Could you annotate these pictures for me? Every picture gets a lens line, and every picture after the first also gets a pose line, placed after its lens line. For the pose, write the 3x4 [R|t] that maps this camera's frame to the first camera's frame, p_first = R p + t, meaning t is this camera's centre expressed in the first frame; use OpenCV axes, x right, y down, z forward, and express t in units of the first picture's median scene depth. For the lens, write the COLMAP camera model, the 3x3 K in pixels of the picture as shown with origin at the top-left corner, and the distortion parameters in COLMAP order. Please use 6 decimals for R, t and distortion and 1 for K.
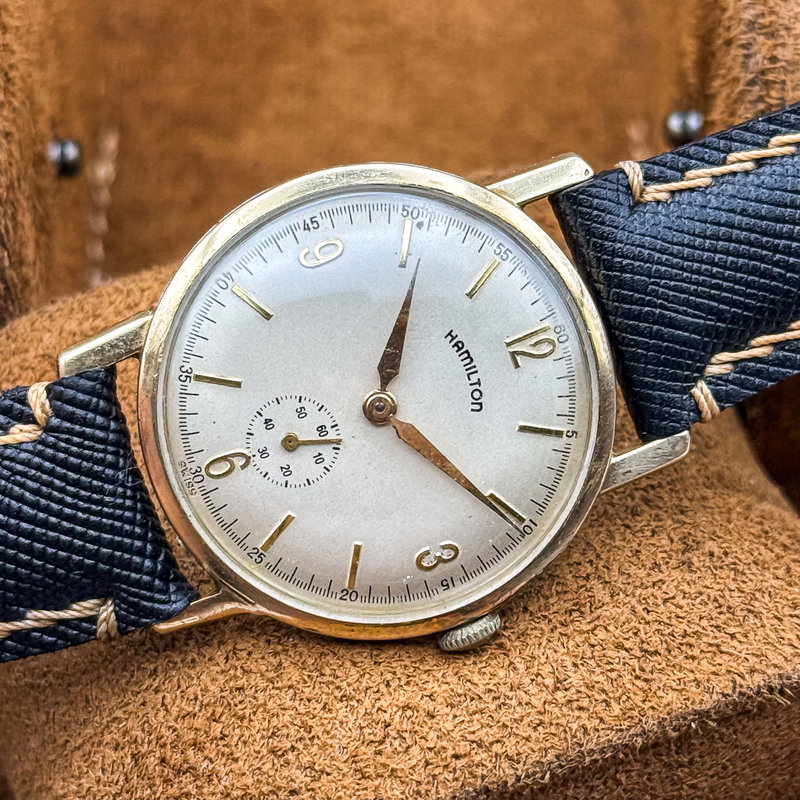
lens RADIAL K [[3110.1, 0, 400.0], [0, 3110.1, 400.0], [0, 0, 1]] dist [-0.157215, -0.418059]
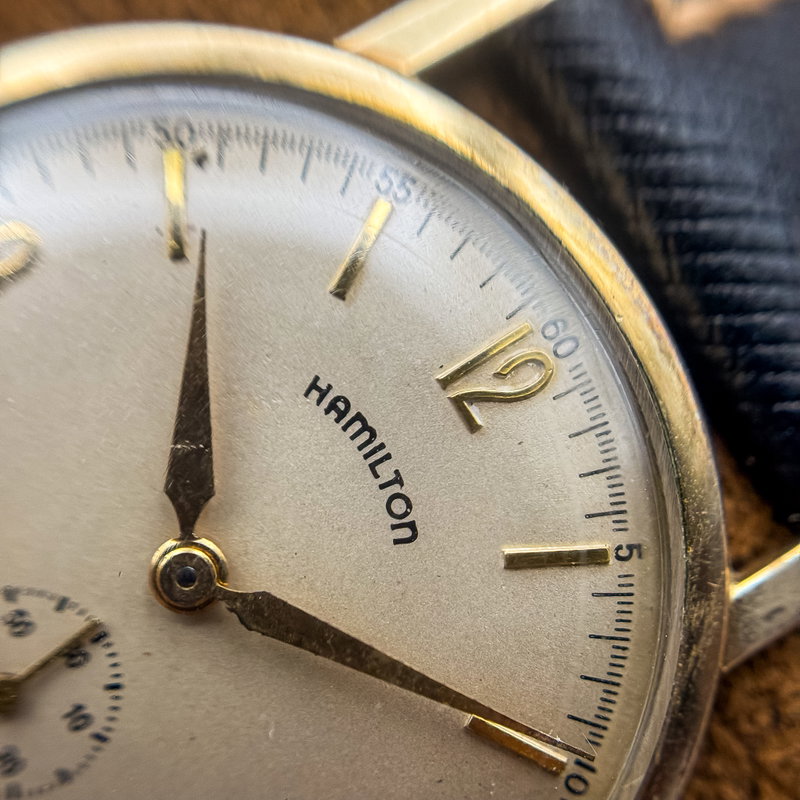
lens RADIAL K [[2177.4, 0, 400.0], [0, 2177.4, 400.0], [0, 0, 1]] dist [0.894998, -0.337607]
pose [[0.978118, -0.190624, -0.083349, 0.054172], [0.188114, 0.981447, -0.037070, -0.005105], [0.088869, 0.020580, 0.995831, 0.683804]]
